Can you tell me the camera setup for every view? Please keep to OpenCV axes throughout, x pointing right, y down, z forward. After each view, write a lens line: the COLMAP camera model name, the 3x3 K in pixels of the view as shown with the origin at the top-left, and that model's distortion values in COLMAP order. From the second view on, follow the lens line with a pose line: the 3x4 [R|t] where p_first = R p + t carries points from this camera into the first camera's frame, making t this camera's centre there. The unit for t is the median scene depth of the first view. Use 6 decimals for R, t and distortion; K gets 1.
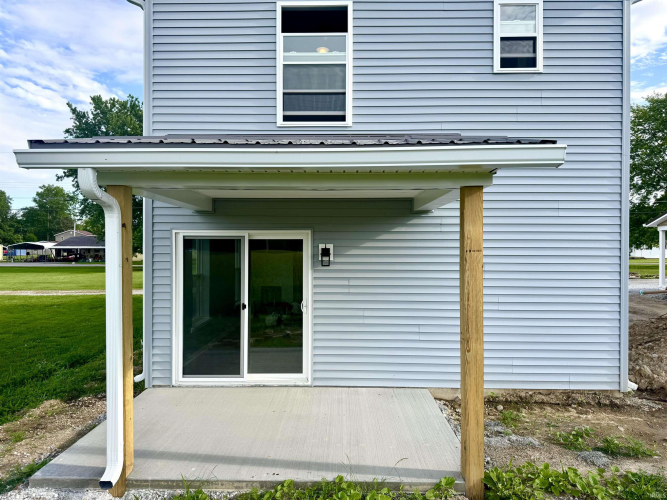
lens RADIAL K [[467.4, 0, 333.5], [0, 467.4, 250.0], [0, 0, 1]] dist [0.097809, -0.134767]
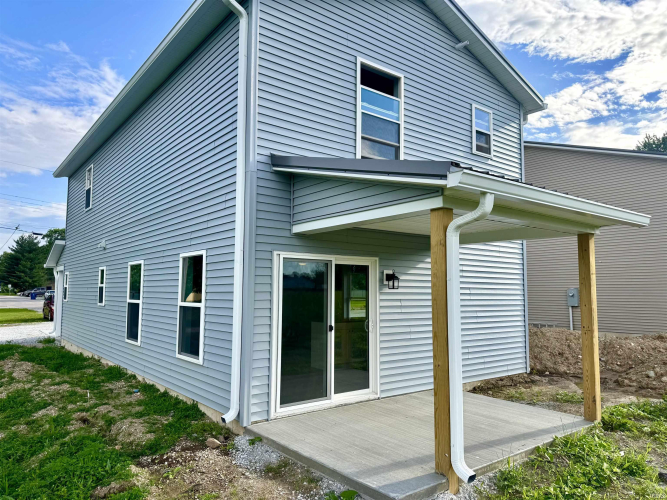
lens RADIAL K [[467.4, 0, 333.5], [0, 467.4, 250.0], [0, 0, 1]] dist [0.097809, -0.134767]
pose [[0.776888, 0.055999, 0.627144, -0.846265], [-0.001952, 0.996247, -0.086539, 0.037416], [-0.629636, 0.066007, 0.774081, 0.186182]]
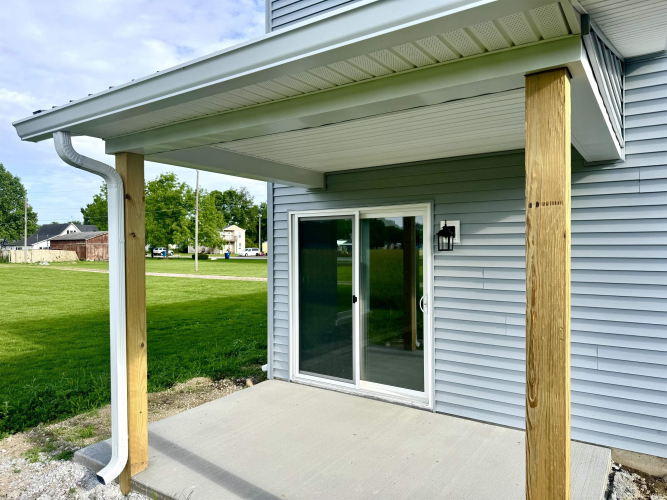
lens RADIAL K [[467.4, 0, 333.5], [0, 467.4, 250.0], [0, 0, 1]] dist [0.097809, -0.134767]
pose [[0.836370, 0.000416, -0.548165, 0.233270], [0.002645, 0.999985, 0.004795, 0.028673], [0.548159, -0.005460, 0.836356, 0.284216]]
